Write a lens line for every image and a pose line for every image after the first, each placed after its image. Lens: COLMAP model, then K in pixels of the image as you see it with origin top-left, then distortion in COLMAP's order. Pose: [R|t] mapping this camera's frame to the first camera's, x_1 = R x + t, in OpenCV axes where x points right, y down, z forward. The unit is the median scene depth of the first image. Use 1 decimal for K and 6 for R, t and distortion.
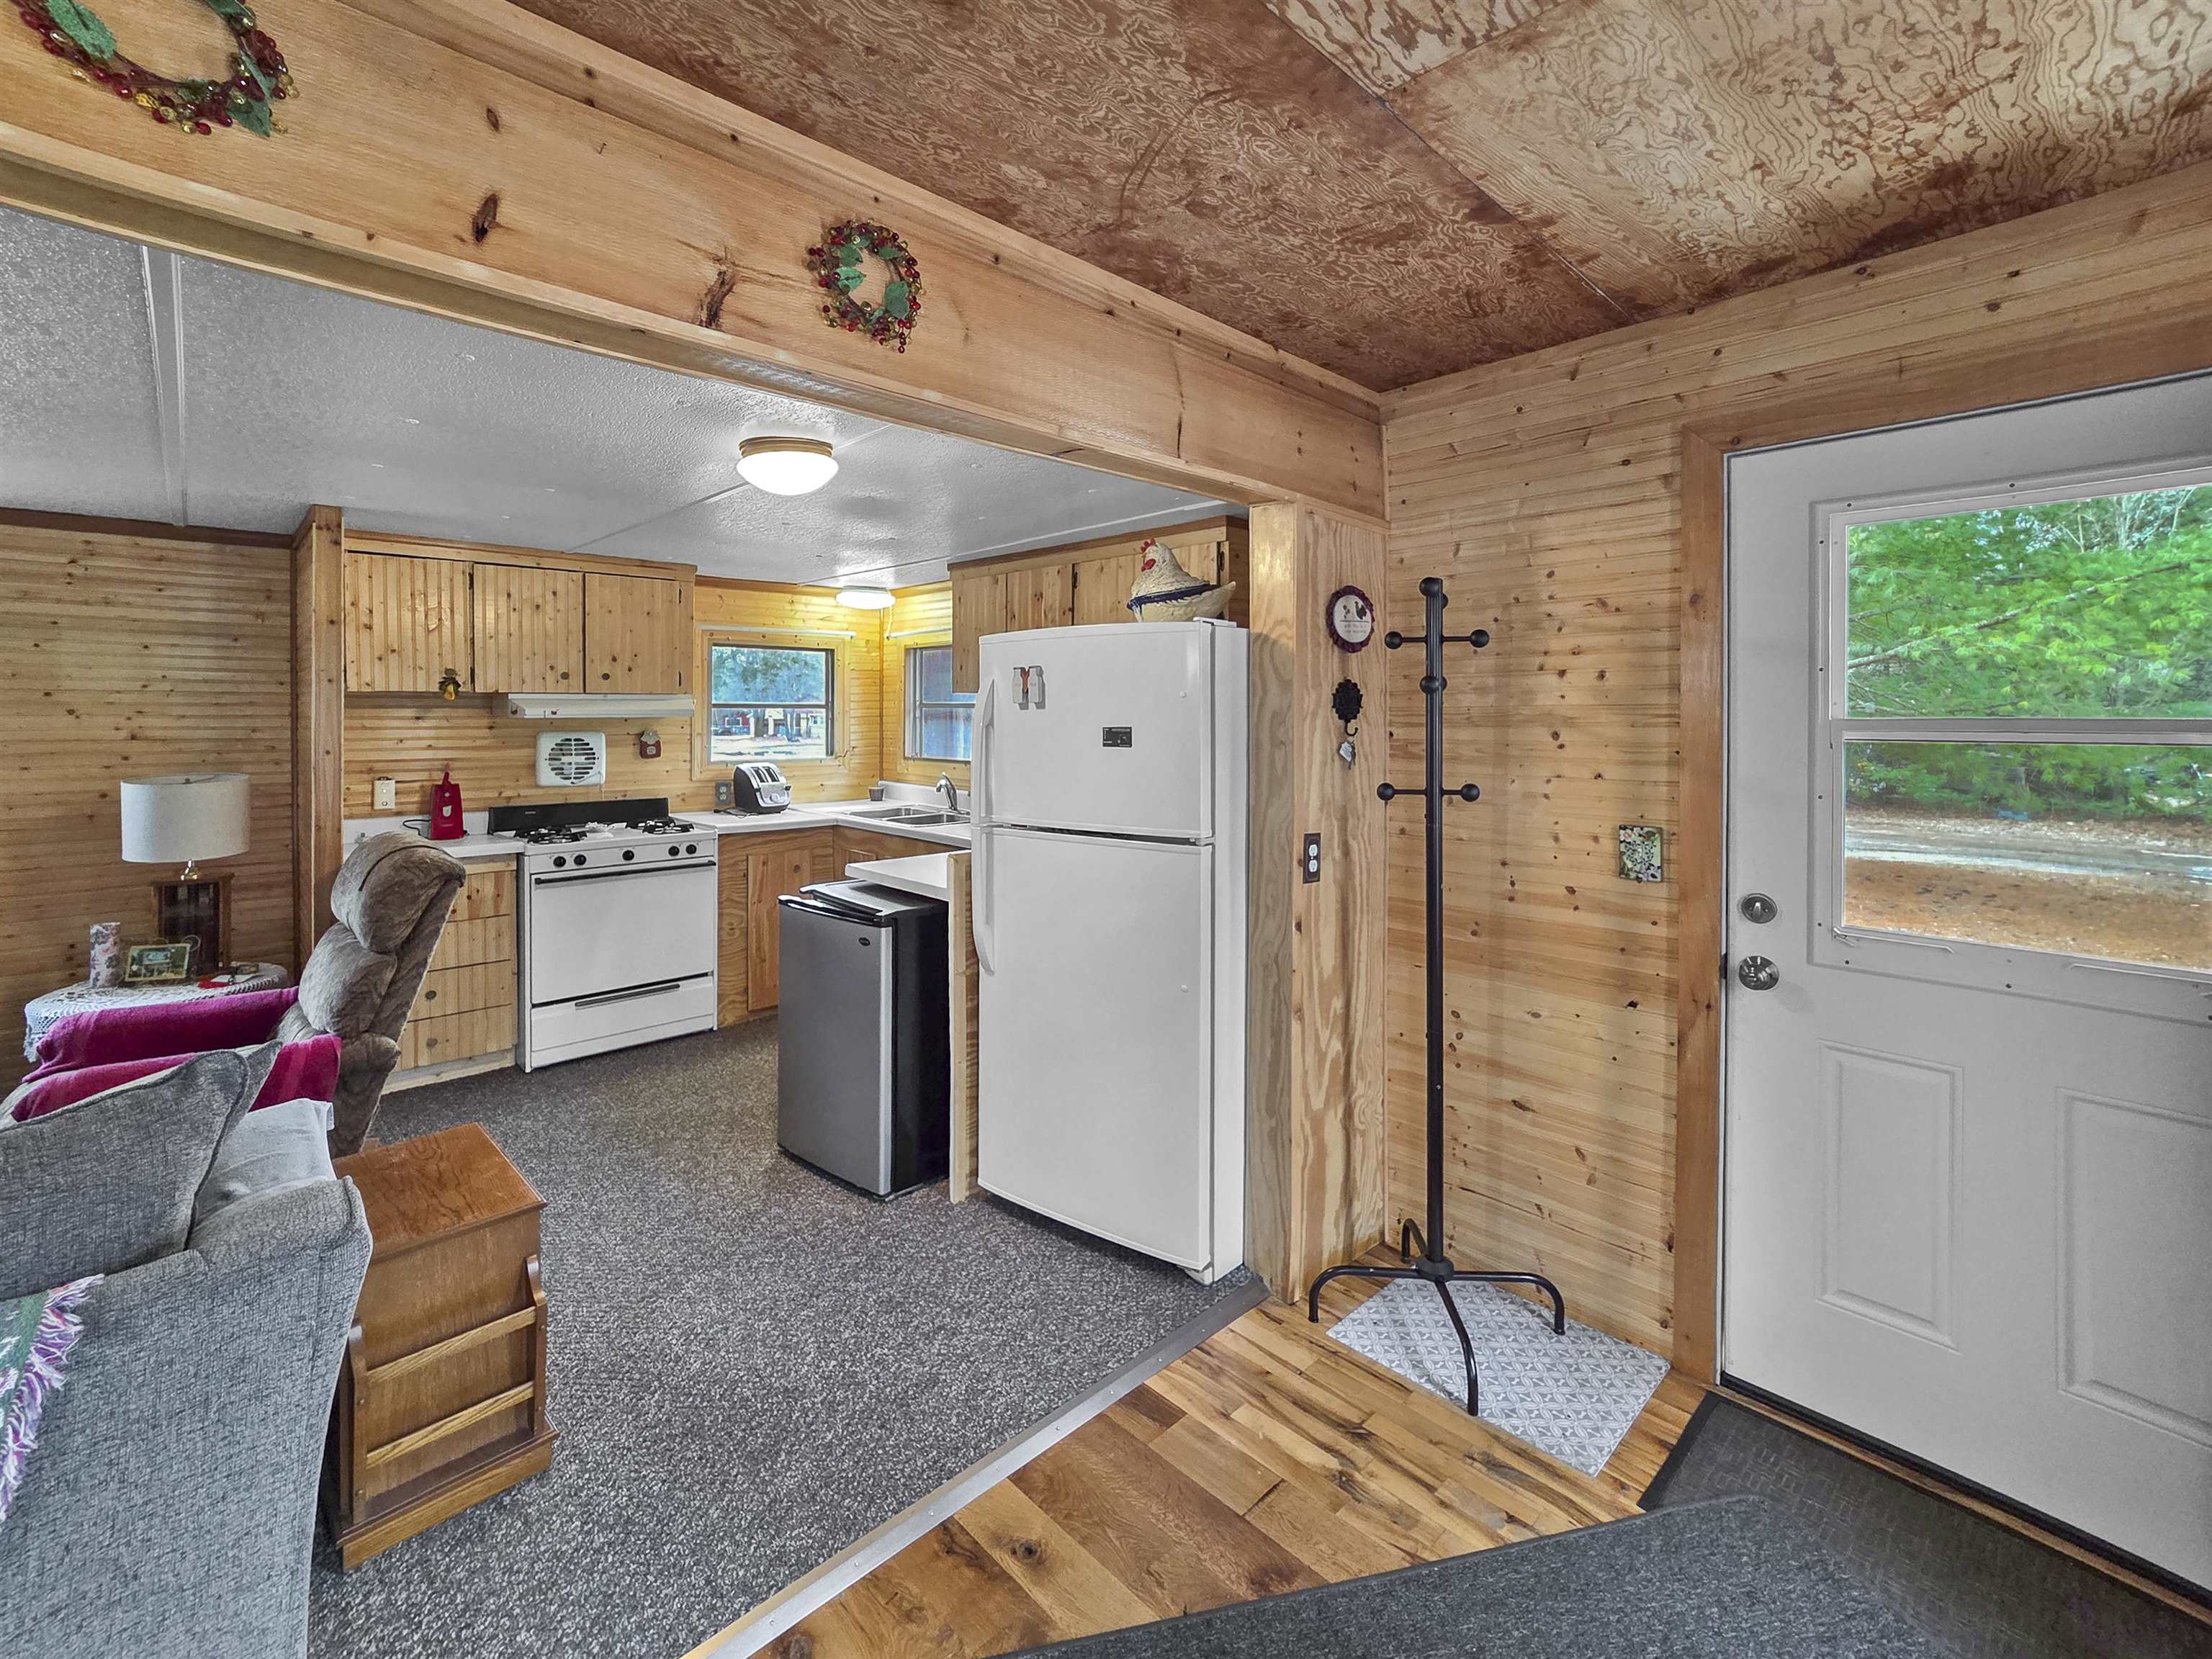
lens RADIAL K [[952.9, 0, 1109.6], [0, 952.9, 717.1], [0, 0, 1]] dist [0.000521, 0.000054]
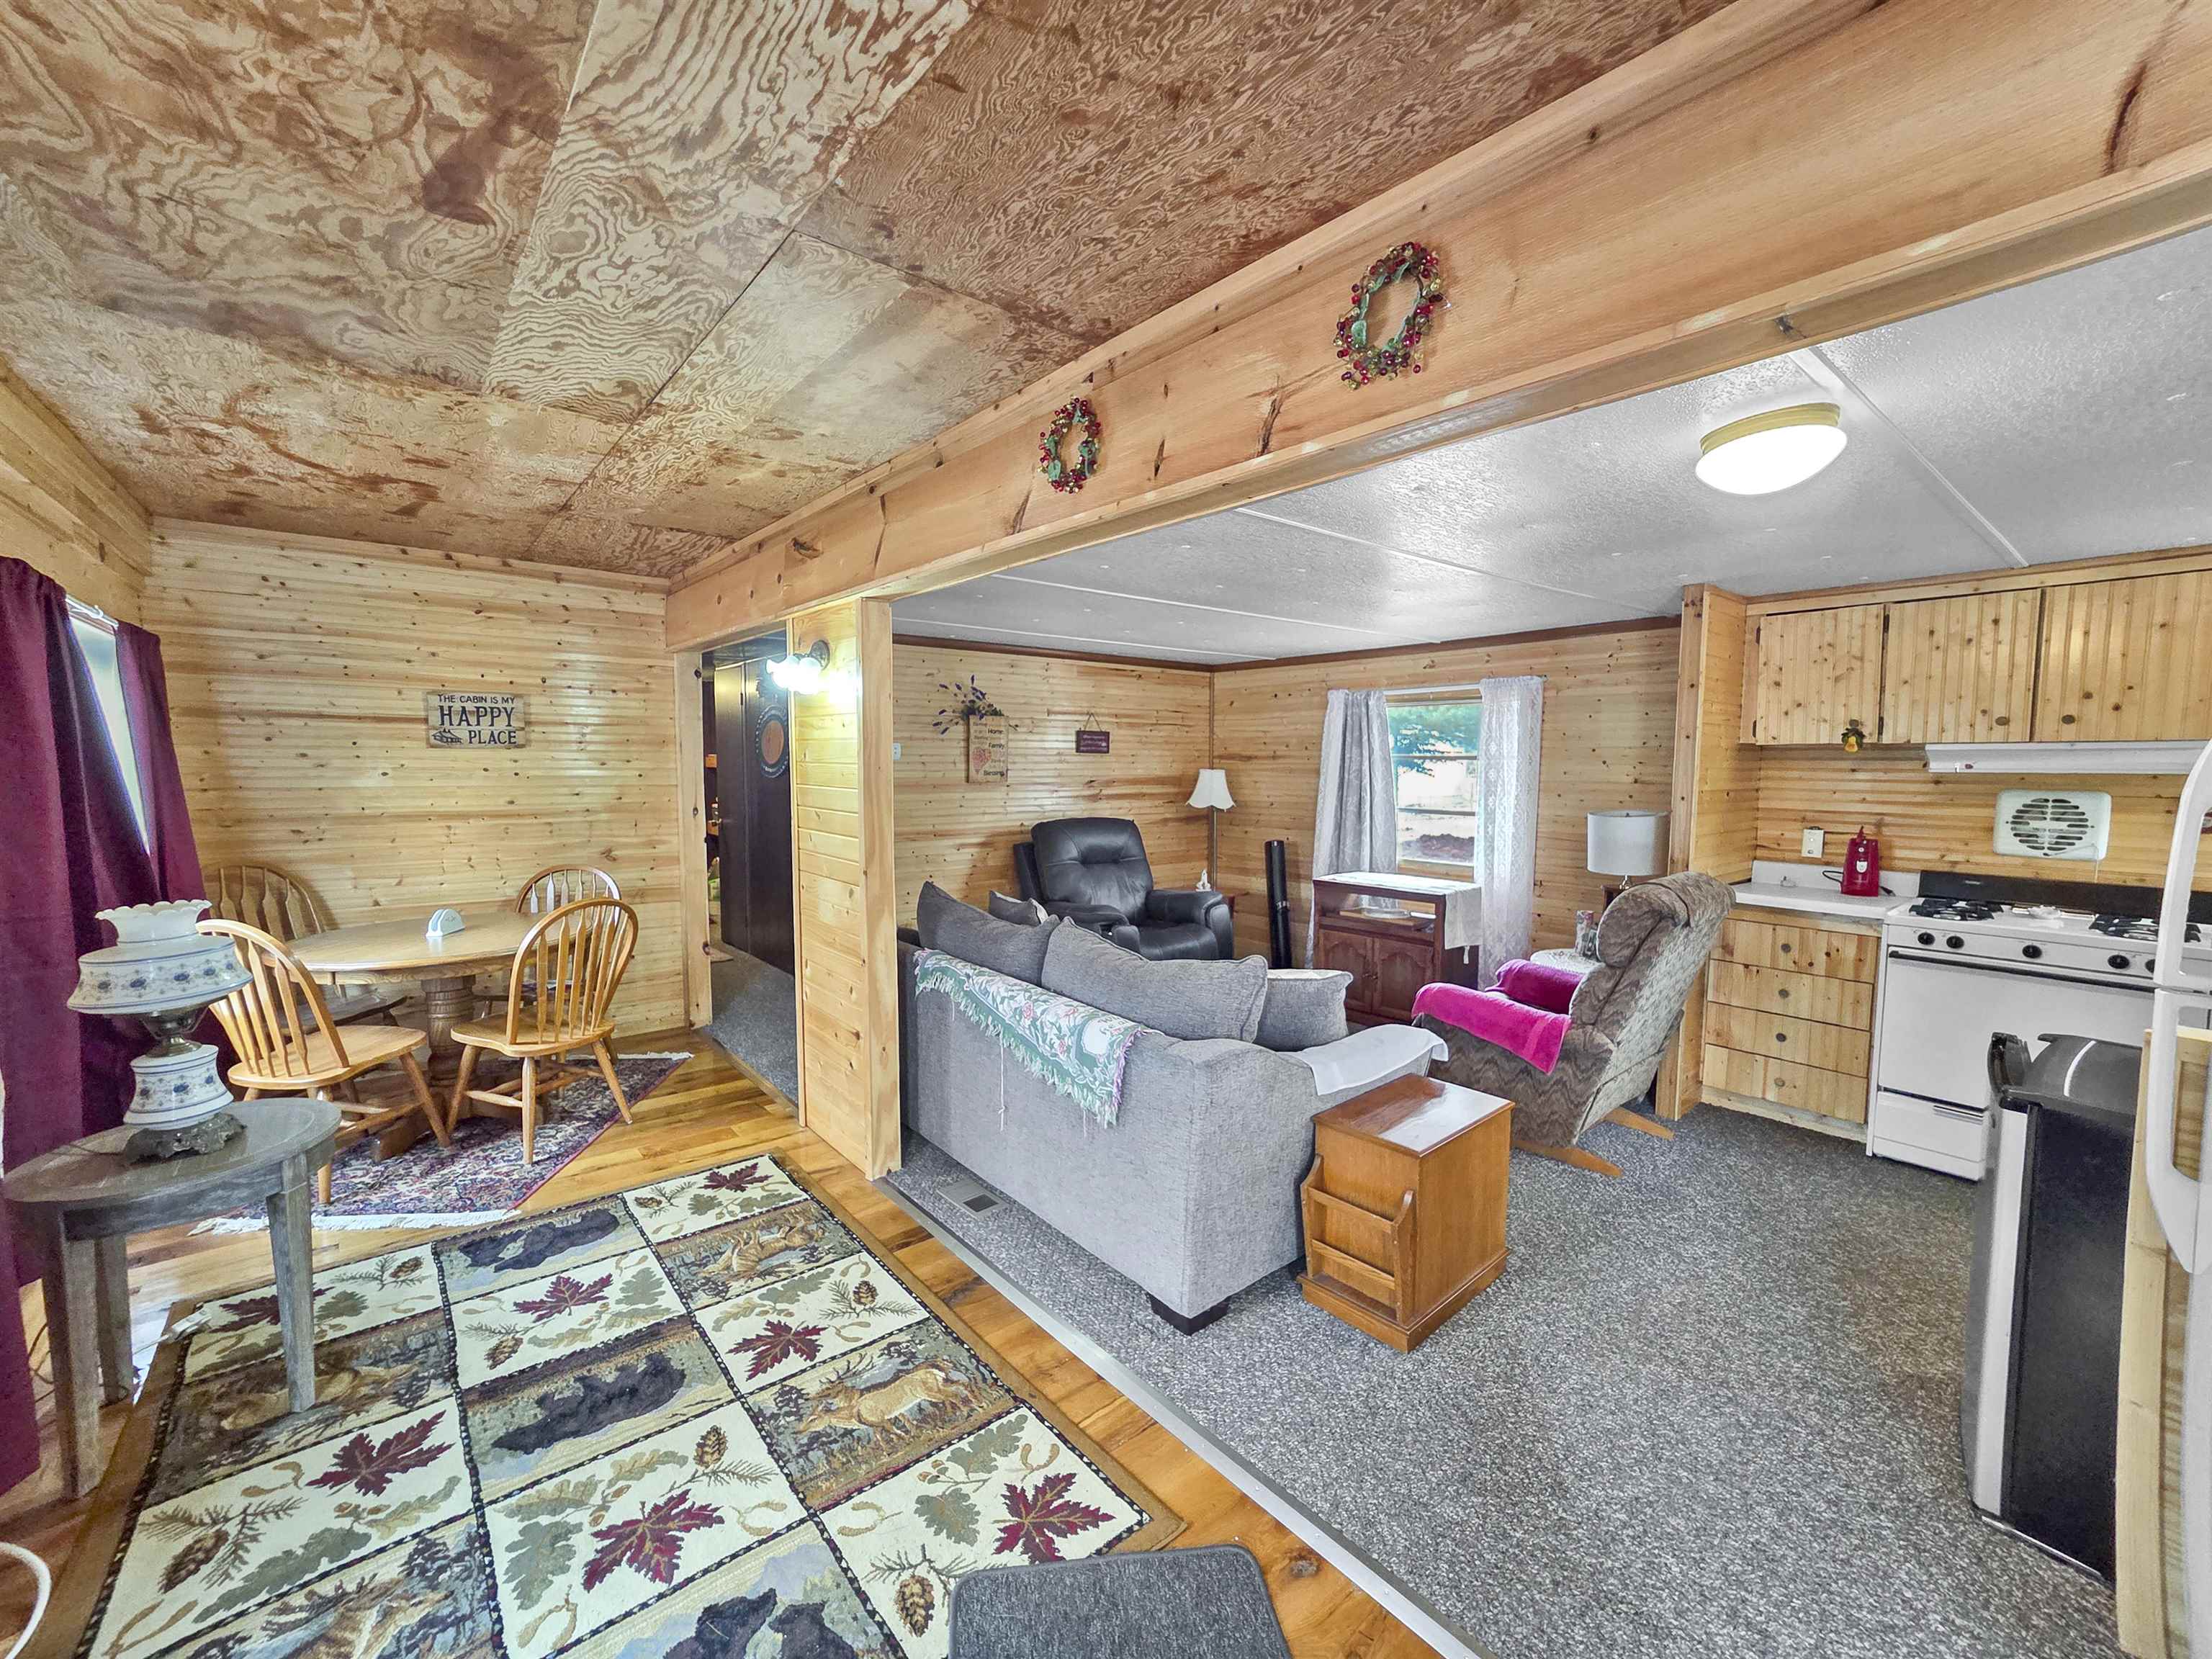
lens RADIAL K [[913.0, 0, 1120.2], [0, 913.0, 828.9], [0, 0, 1]] dist [-0.016008, 0.008087]
pose [[-0.071869, 0.080094, -0.994193, 0.278132], [-0.008671, 0.996683, 0.080921, -0.007967], [0.997376, 0.014436, -0.070936, 0.317079]]
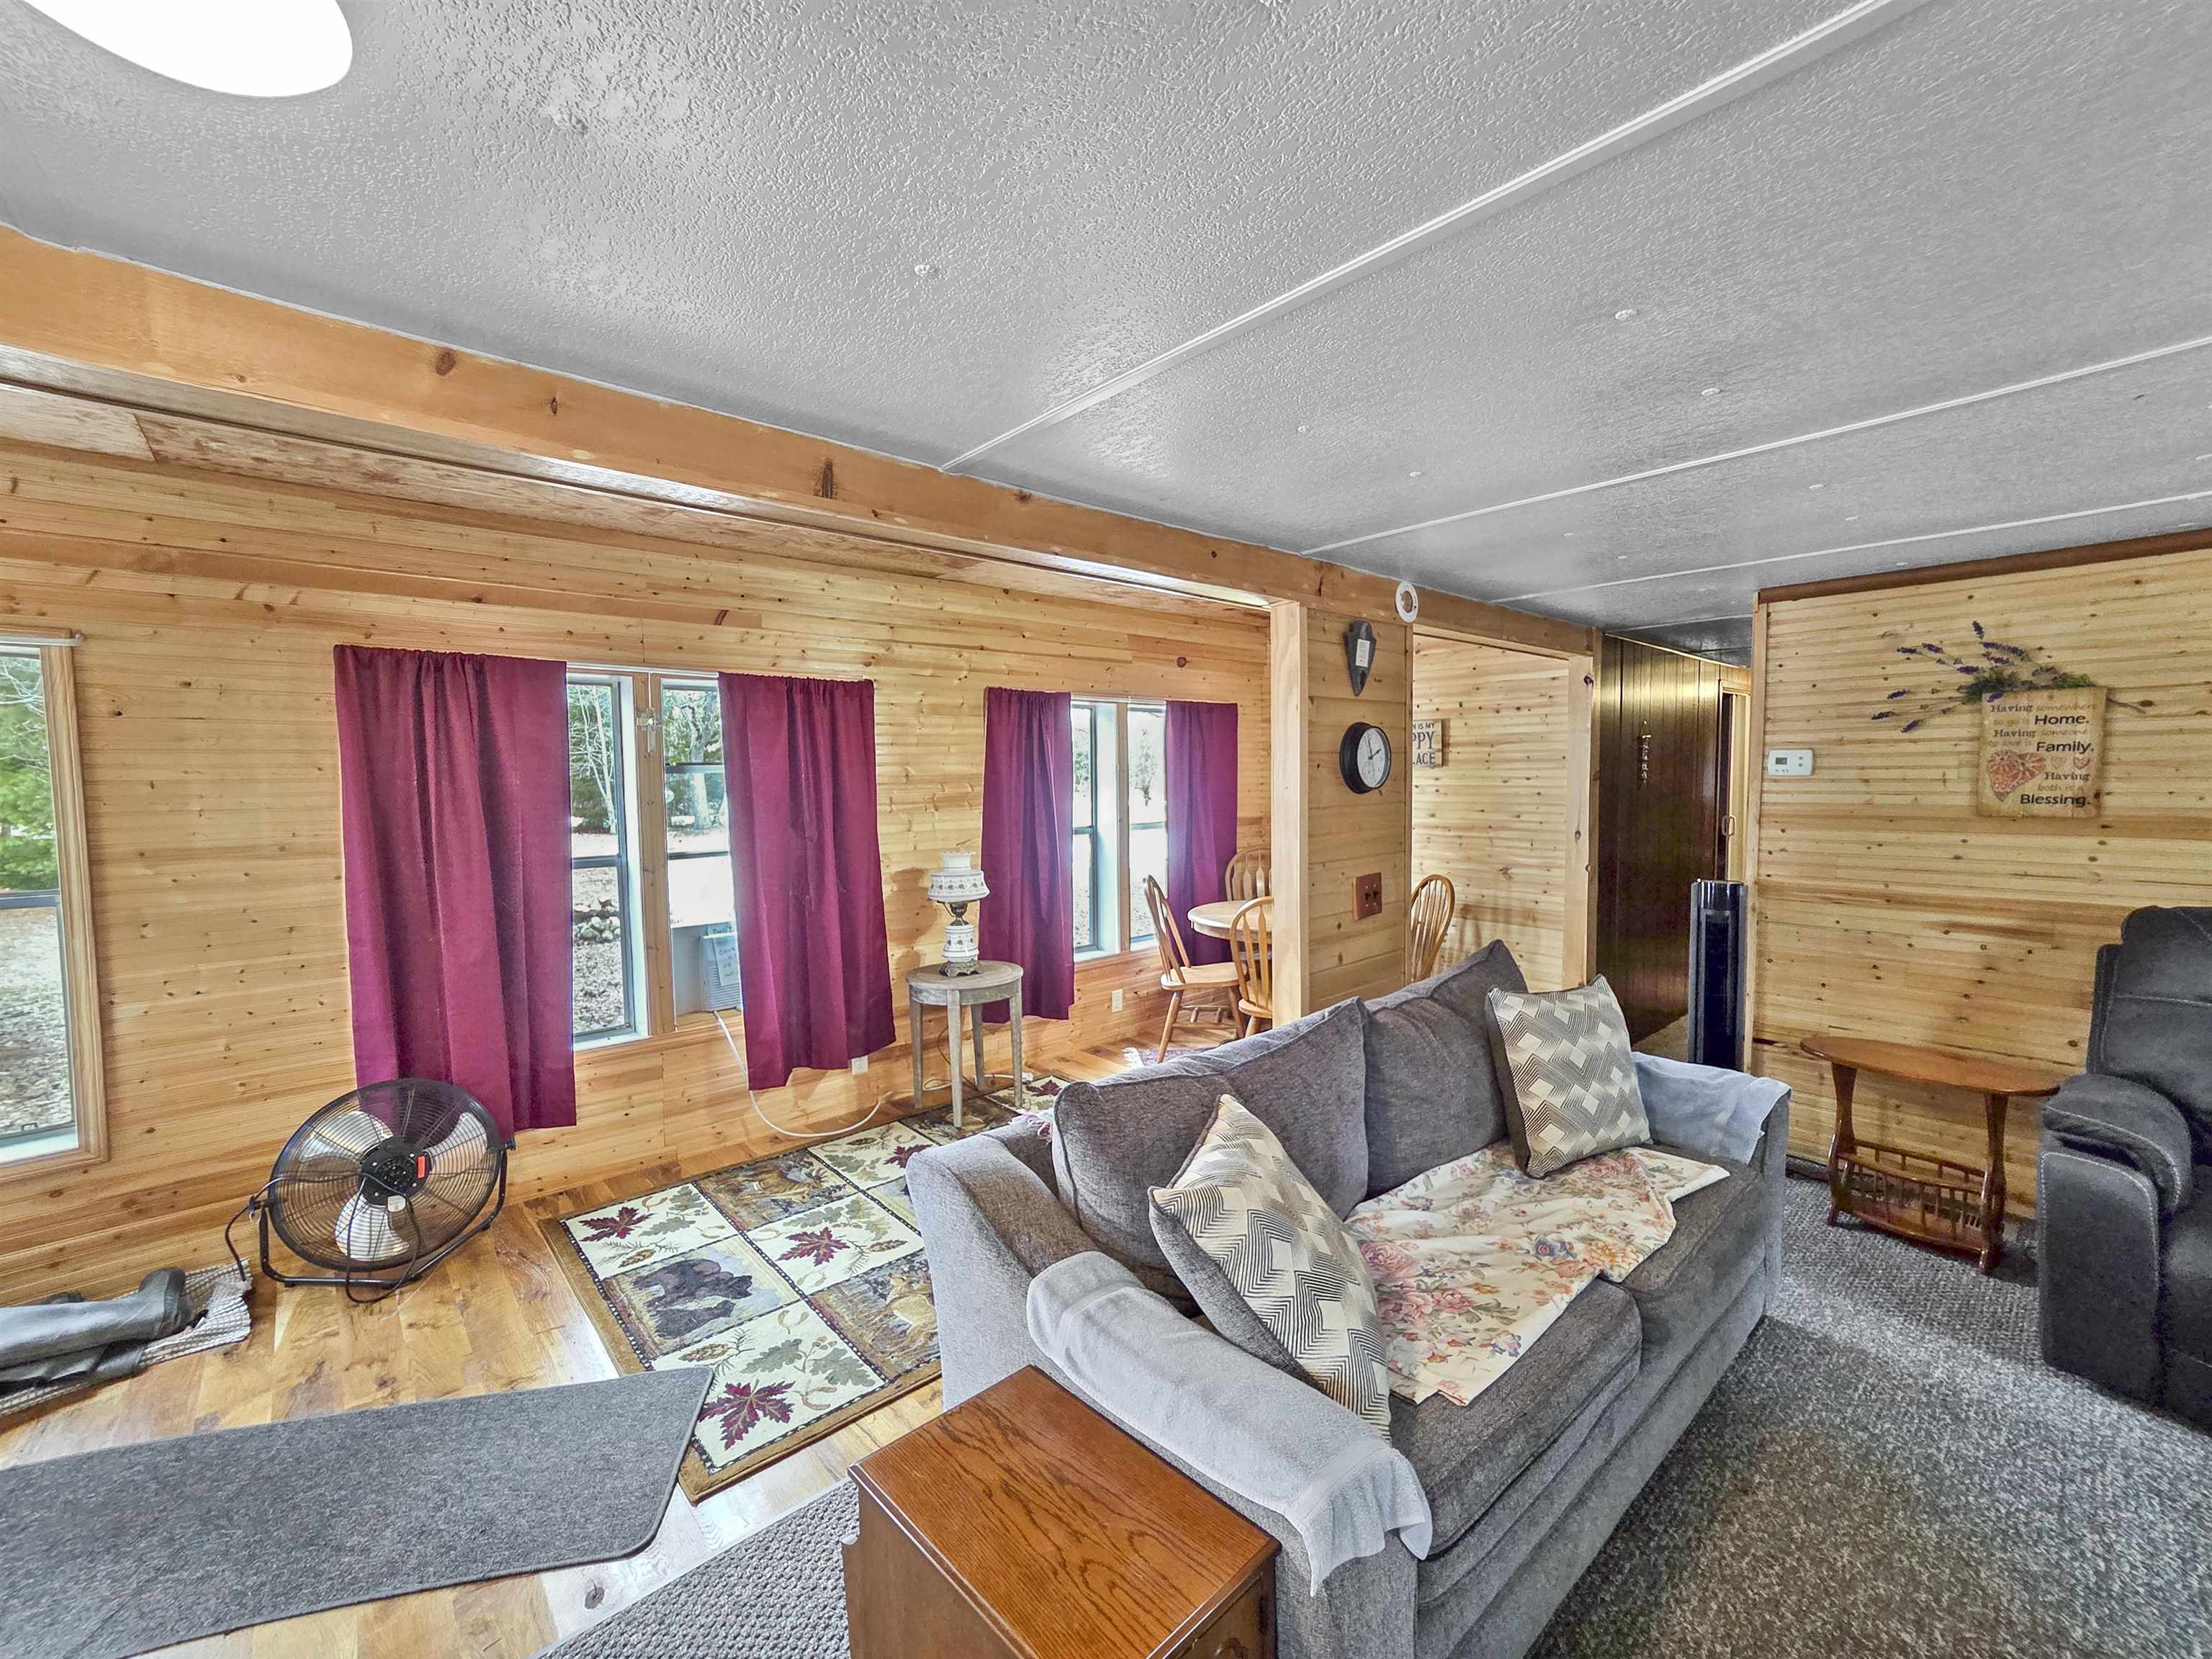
lens RADIAL K [[913.0, 0, 1120.2], [0, 913.0, 828.9], [0, 0, 1]] dist [-0.016008, 0.008087]
pose [[-0.999417, 0.009955, 0.032669, -0.383750], [0.011949, 0.998041, 0.061405, -0.008135], [-0.031994, 0.061760, -0.997578, 0.767698]]
